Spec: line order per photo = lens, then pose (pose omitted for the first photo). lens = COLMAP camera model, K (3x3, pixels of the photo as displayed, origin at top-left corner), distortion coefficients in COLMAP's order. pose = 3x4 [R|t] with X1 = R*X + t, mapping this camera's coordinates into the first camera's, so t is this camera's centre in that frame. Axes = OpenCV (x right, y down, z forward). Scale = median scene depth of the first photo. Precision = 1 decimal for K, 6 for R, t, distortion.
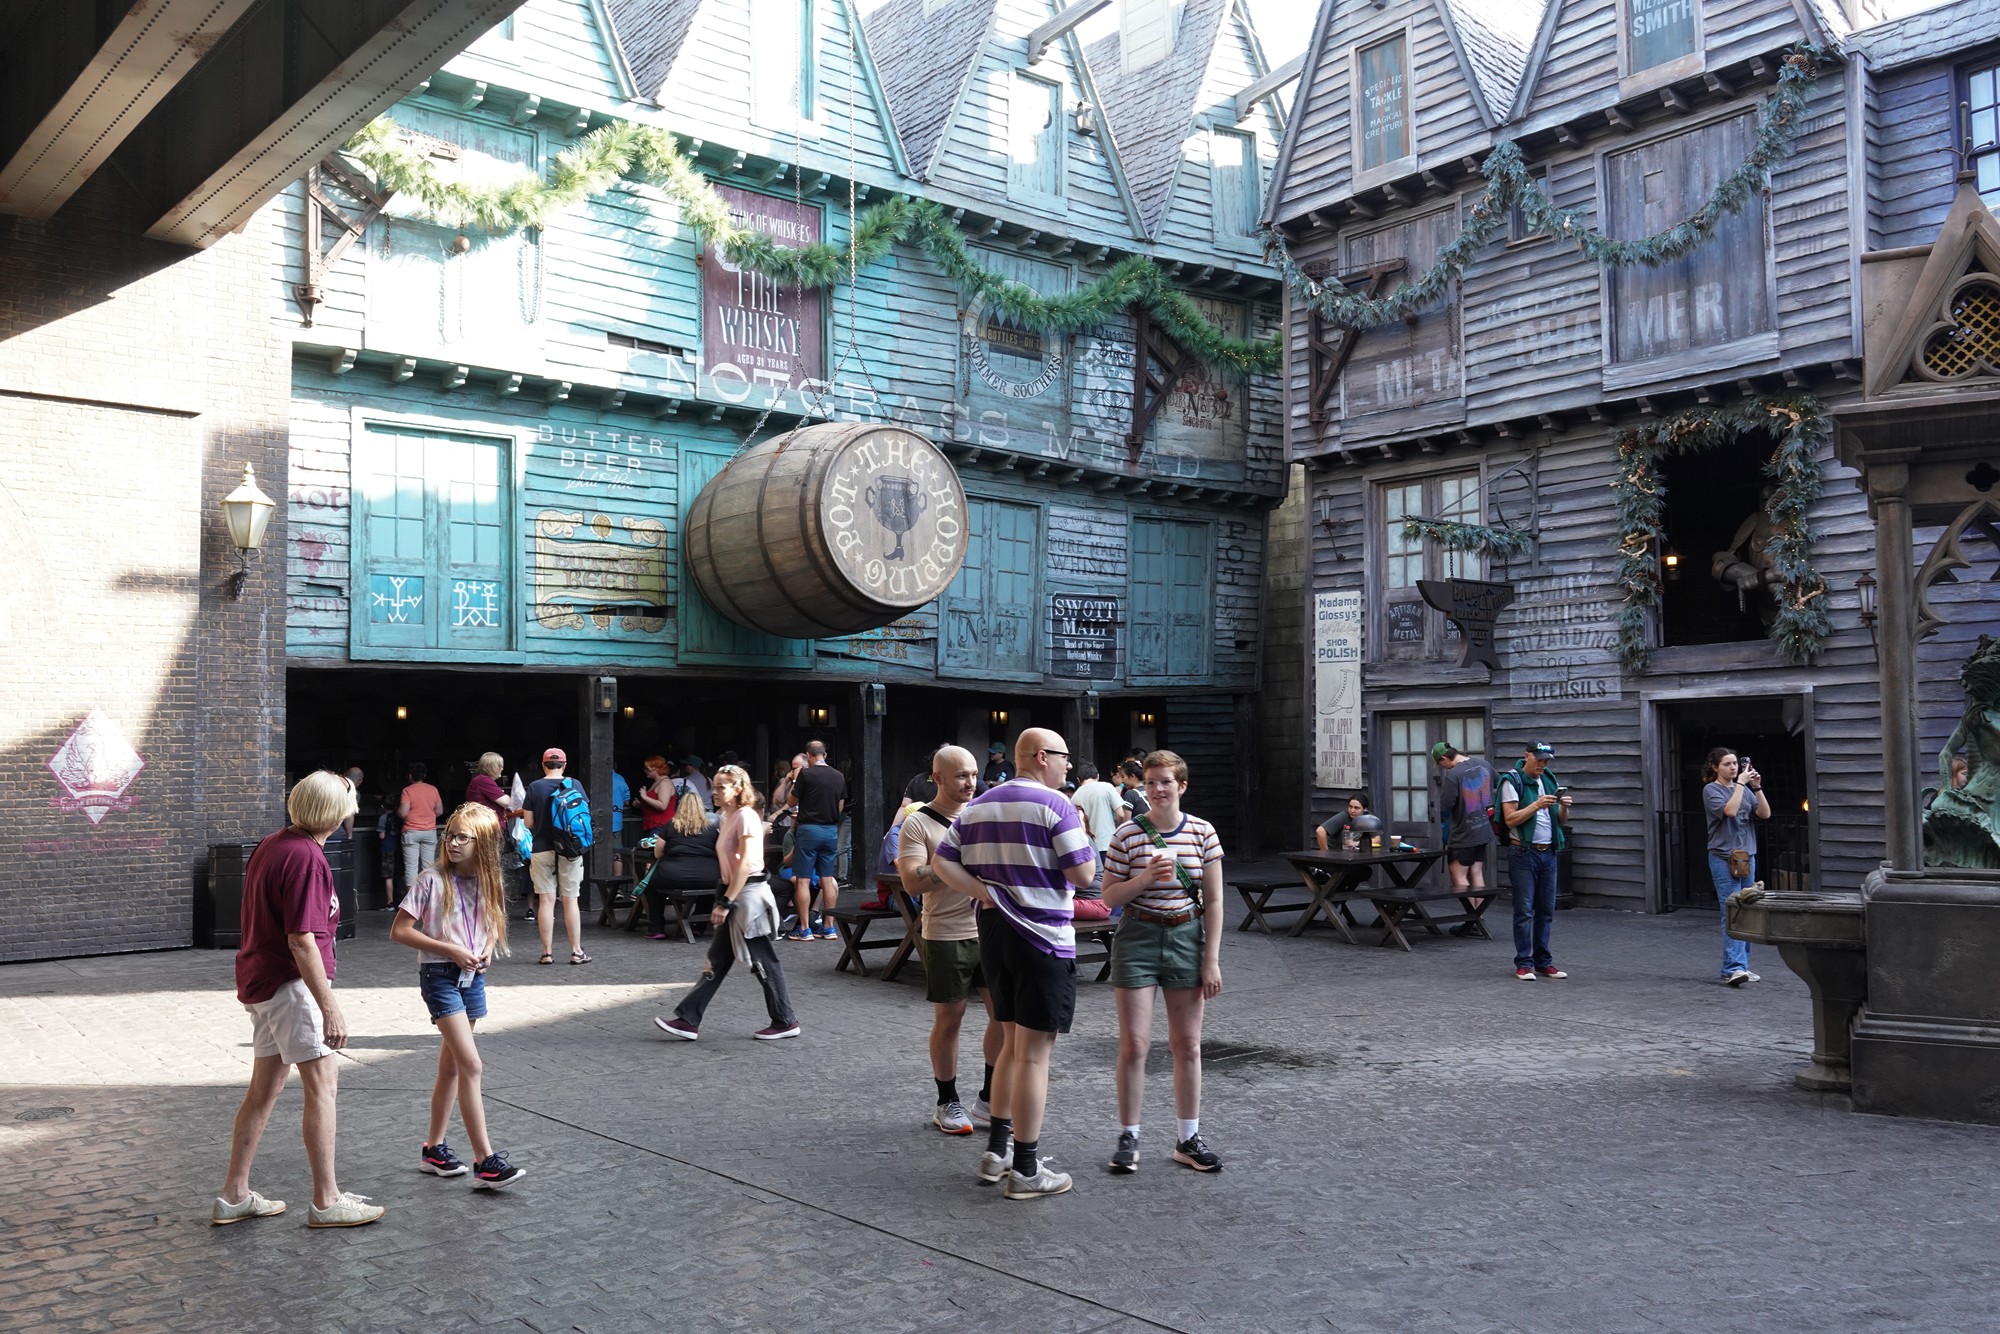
lens RADIAL K [[1568.5, 0, 993.1], [0, 1568.5, 669.3], [0, 0, 1]] dist [-0.020956, 0.026832]
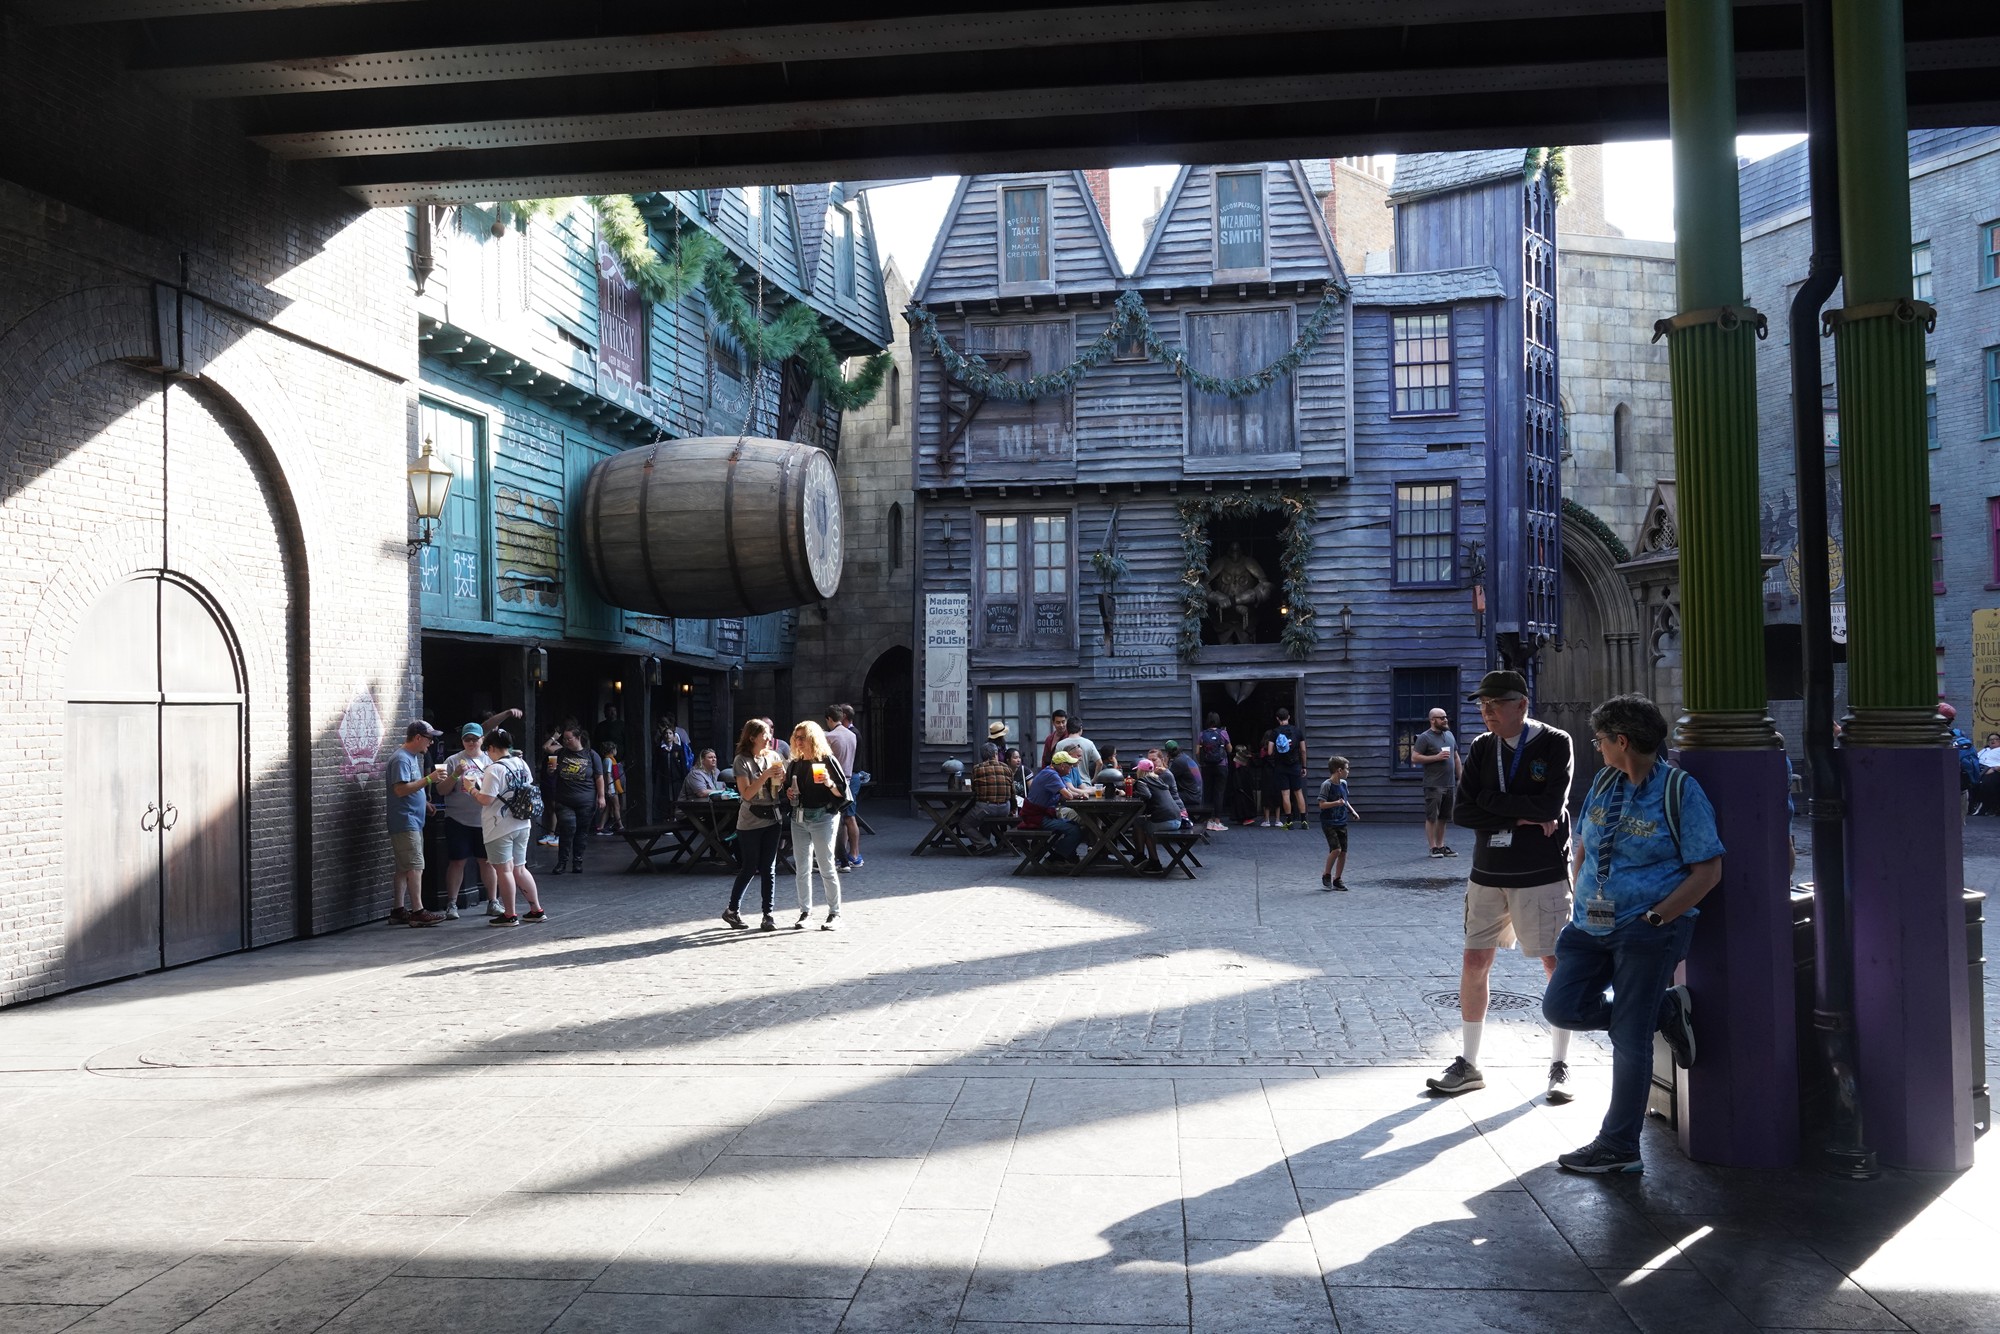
lens RADIAL K [[1568.5, 0, 993.1], [0, 1568.5, 669.3], [0, 0, 1]] dist [-0.020956, 0.026832]
pose [[0.748796, 0.015390, 0.662622, -0.687611], [-0.028275, 0.999562, 0.008736, 0.001247], [-0.662198, -0.025277, 0.748903, -0.002619]]
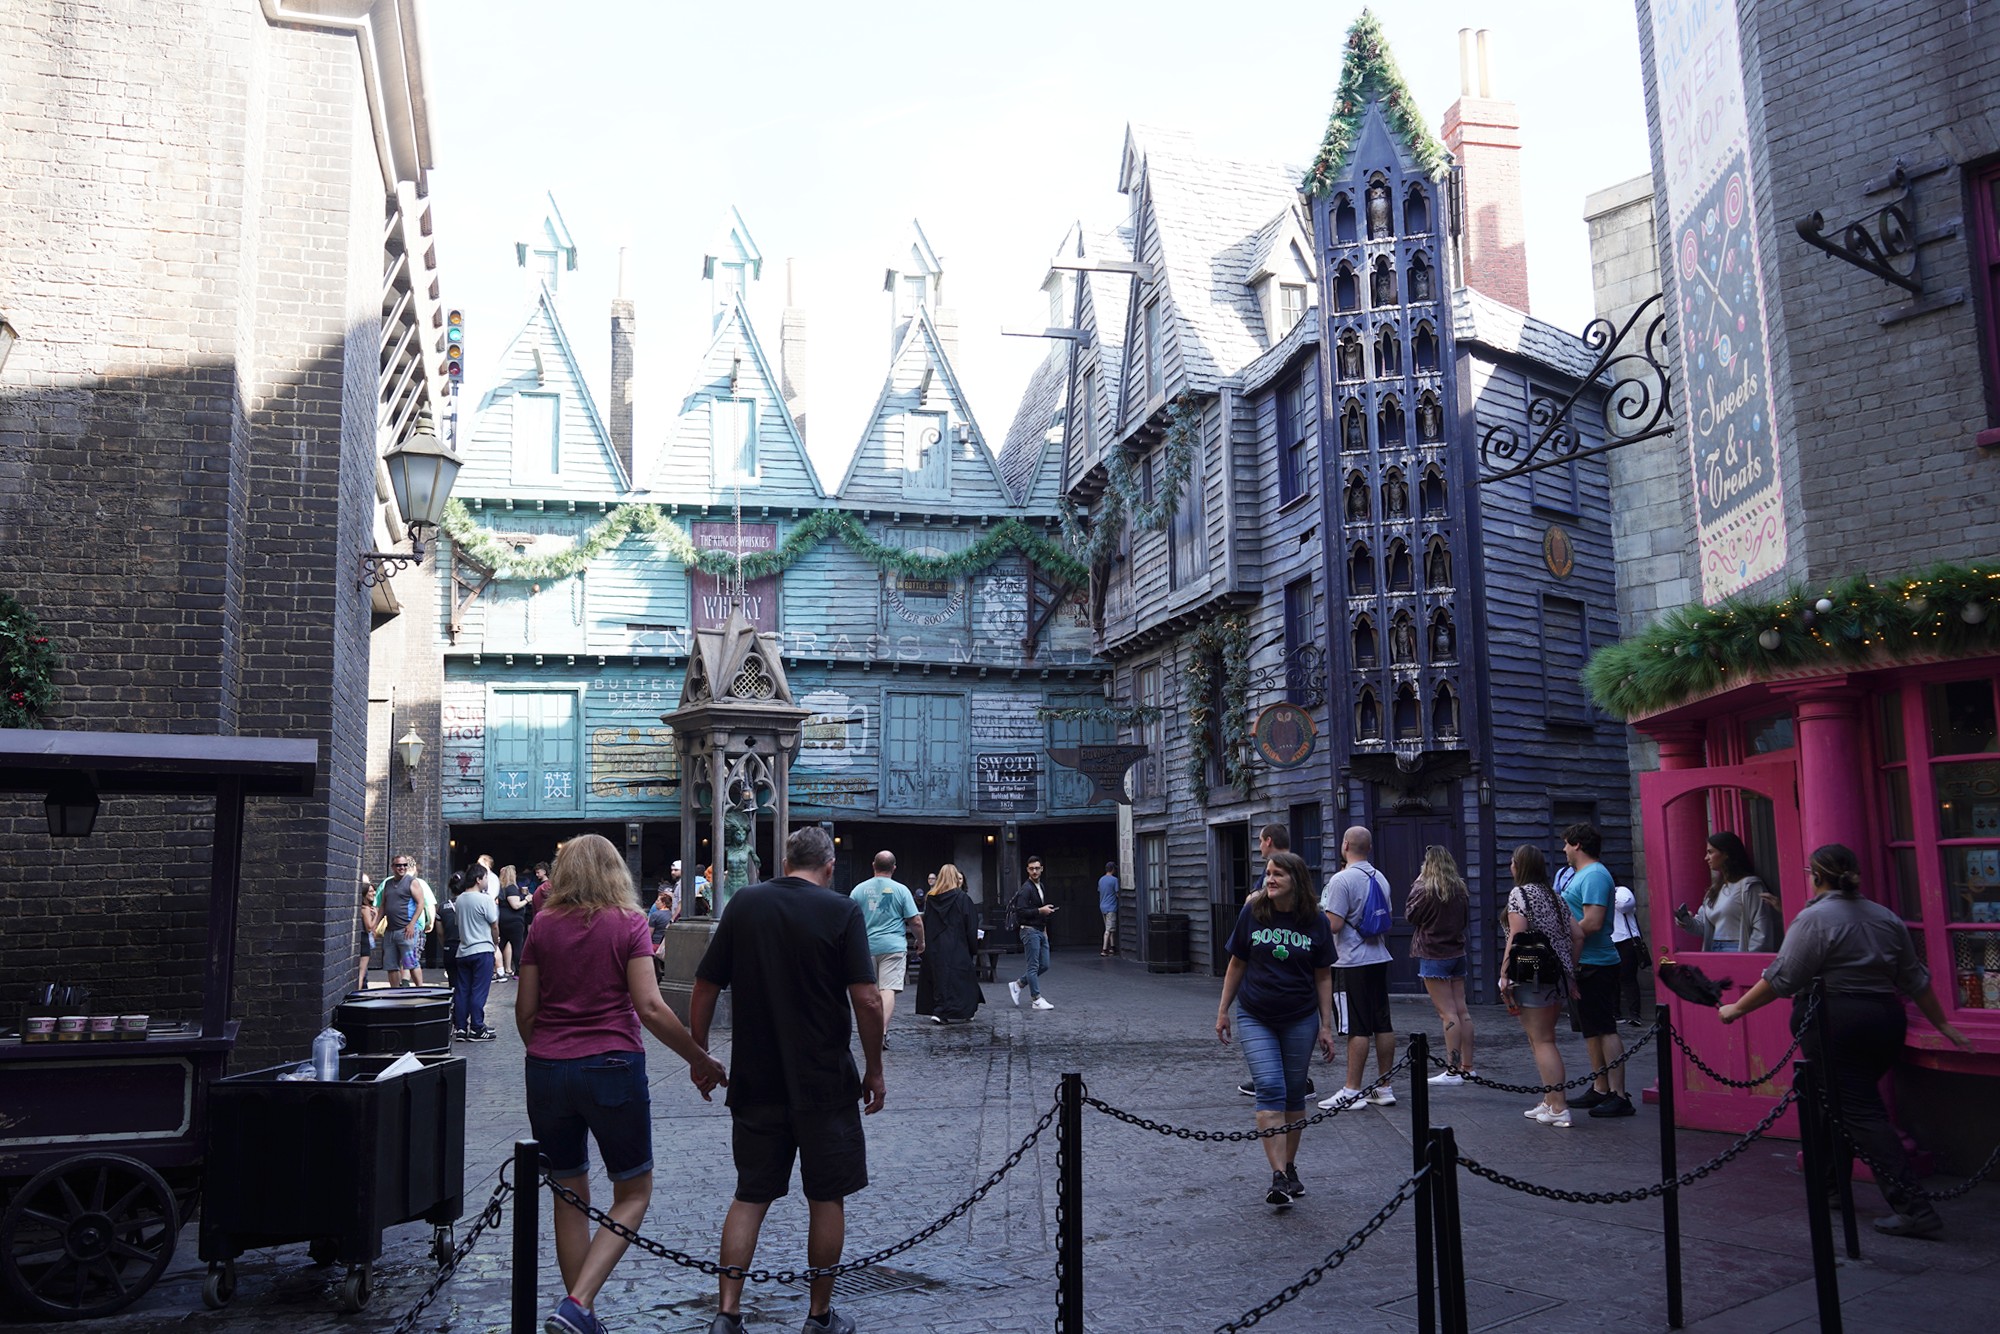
lens RADIAL K [[1568.5, 0, 993.1], [0, 1568.5, 669.3], [0, 0, 1]] dist [-0.020956, 0.026832]
pose [[0.889267, -0.064383, -0.452834, 0.842819], [0.033651, 0.996570, -0.075607, -0.019656], [0.456148, 0.051997, 0.888383, -0.328482]]
